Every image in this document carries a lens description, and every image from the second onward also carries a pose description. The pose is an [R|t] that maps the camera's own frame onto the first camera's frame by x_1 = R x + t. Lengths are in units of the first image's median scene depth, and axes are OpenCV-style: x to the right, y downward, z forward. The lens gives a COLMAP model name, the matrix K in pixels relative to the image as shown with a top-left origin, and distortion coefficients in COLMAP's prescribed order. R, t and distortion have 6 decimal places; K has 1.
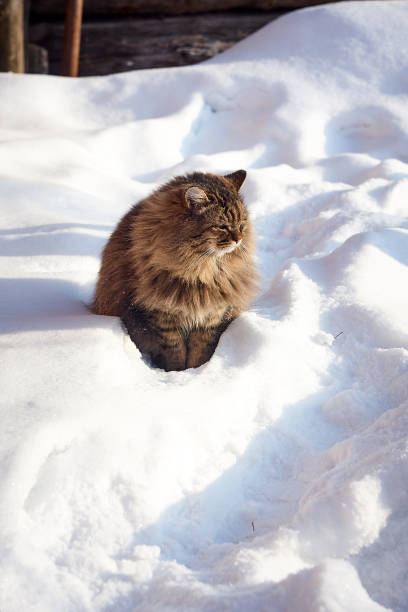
lens RADIAL K [[1606.0, 0, 204.2], [0, 1606.0, 306.9], [0, 0, 1]] dist [-0.031622, -0.169038]
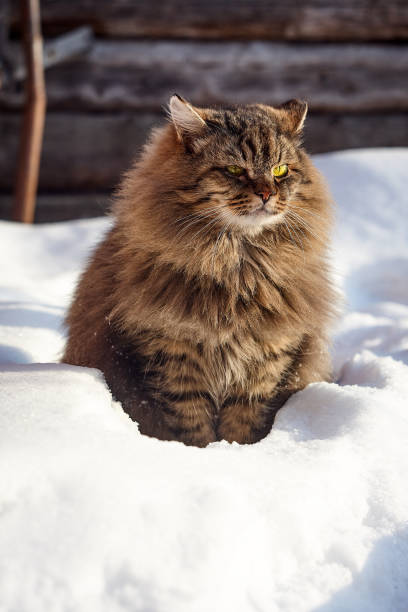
lens RADIAL K [[1570.1, 0, 203.5], [0, 1570.1, 305.7], [0, 0, 1]] dist [-0.065772, -0.117049]
pose [[0.999170, 0.018353, 0.036376, -0.037307], [-0.010913, 0.980730, -0.195064, 0.090869], [-0.039255, 0.194505, 0.980116, 0.436841]]
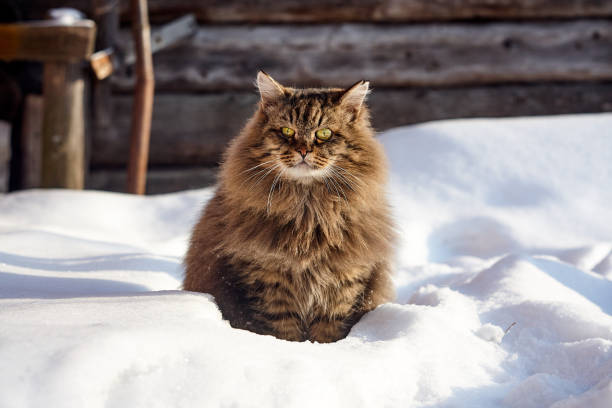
lens RADIAL K [[1574.0, 0, 304.4], [0, 1574.0, 203.2], [0, 0, 1]] dist [-0.050527, -0.352033]
pose [[0.999447, -0.003803, 0.033023, -0.034990], [0.011740, 0.969796, -0.243635, 0.138114], [-0.031099, 0.243888, 0.969305, 0.286952]]
